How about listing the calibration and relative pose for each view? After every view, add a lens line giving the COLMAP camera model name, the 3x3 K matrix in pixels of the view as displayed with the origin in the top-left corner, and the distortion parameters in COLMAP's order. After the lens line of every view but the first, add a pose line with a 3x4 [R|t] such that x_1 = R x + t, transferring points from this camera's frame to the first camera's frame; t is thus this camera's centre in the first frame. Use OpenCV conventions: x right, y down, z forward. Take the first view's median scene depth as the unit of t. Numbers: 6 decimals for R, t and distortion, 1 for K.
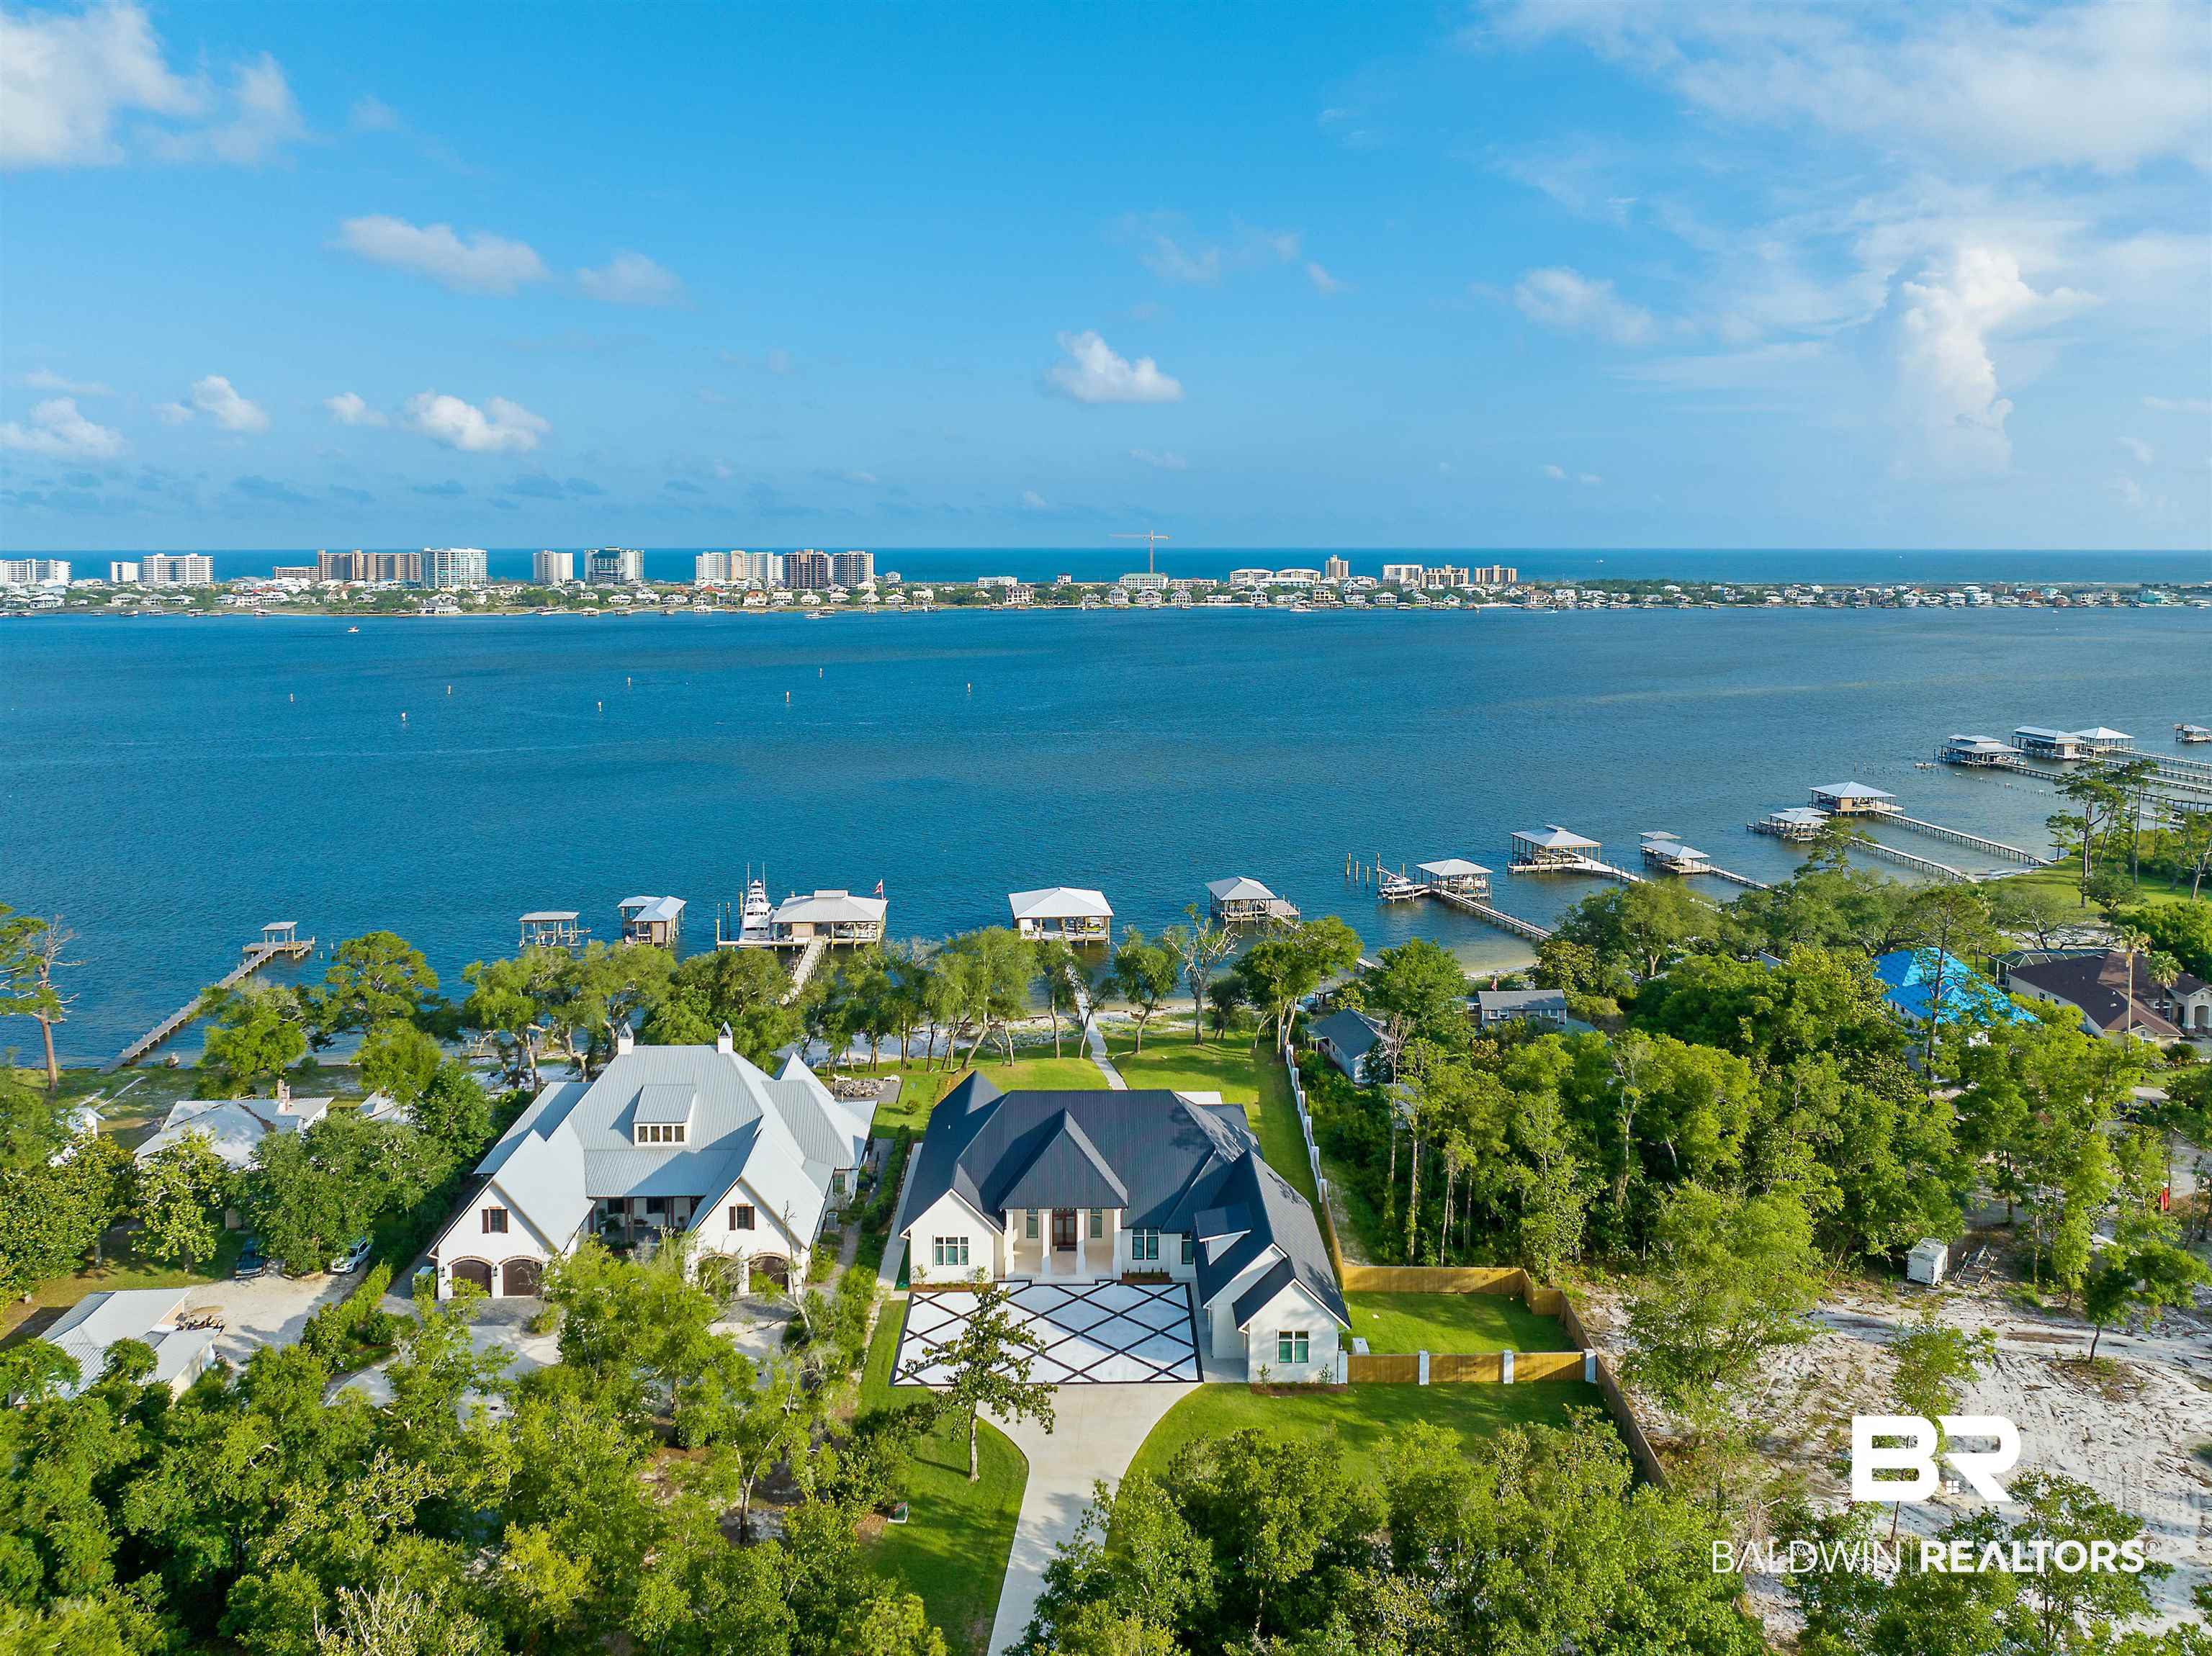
lens RADIAL K [[1860.2, 0, 1106.0], [0, 1860.2, 828.0], [0, 0, 1]] dist [-0.003478, -0.004821]
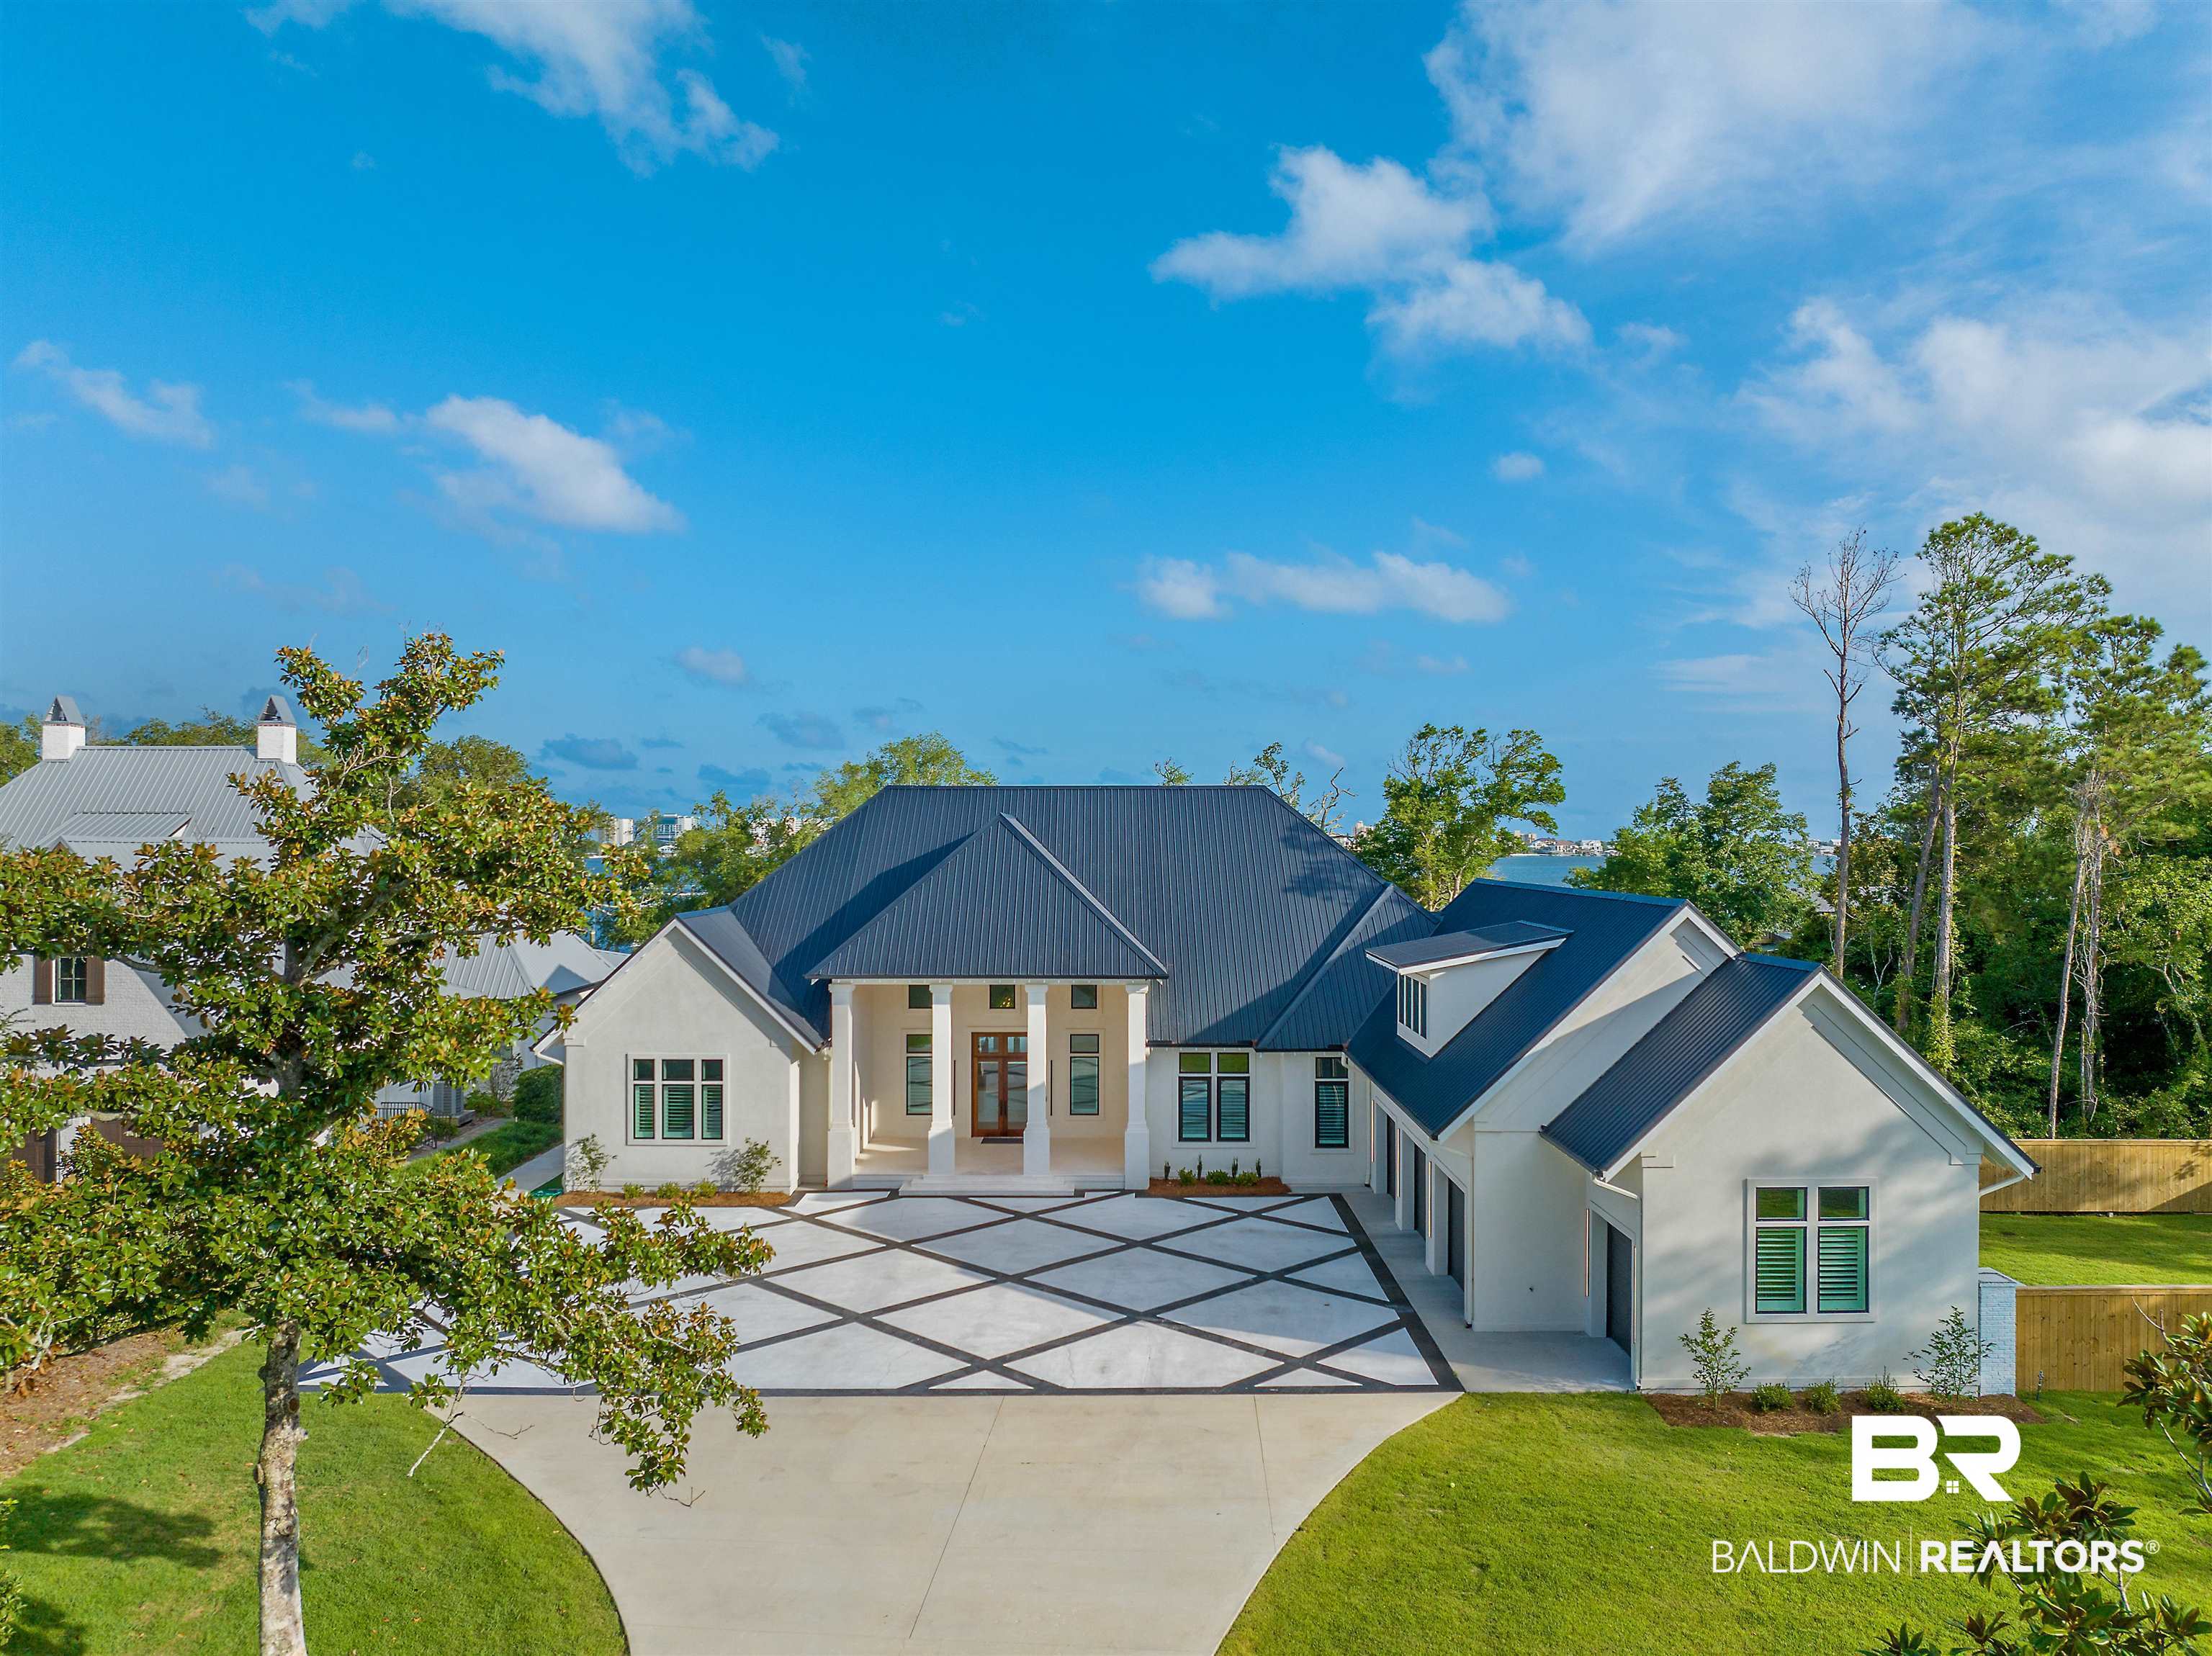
lens RADIAL K [[1860.2, 0, 1106.0], [0, 1860.2, 828.0], [0, 0, 1]] dist [-0.003478, -0.004821]
pose [[0.999841, -0.000342, -0.017838, 0.007123], [-0.001833, 0.992553, -0.121798, 0.237205], [0.017747, 0.121812, 0.992395, 0.690193]]
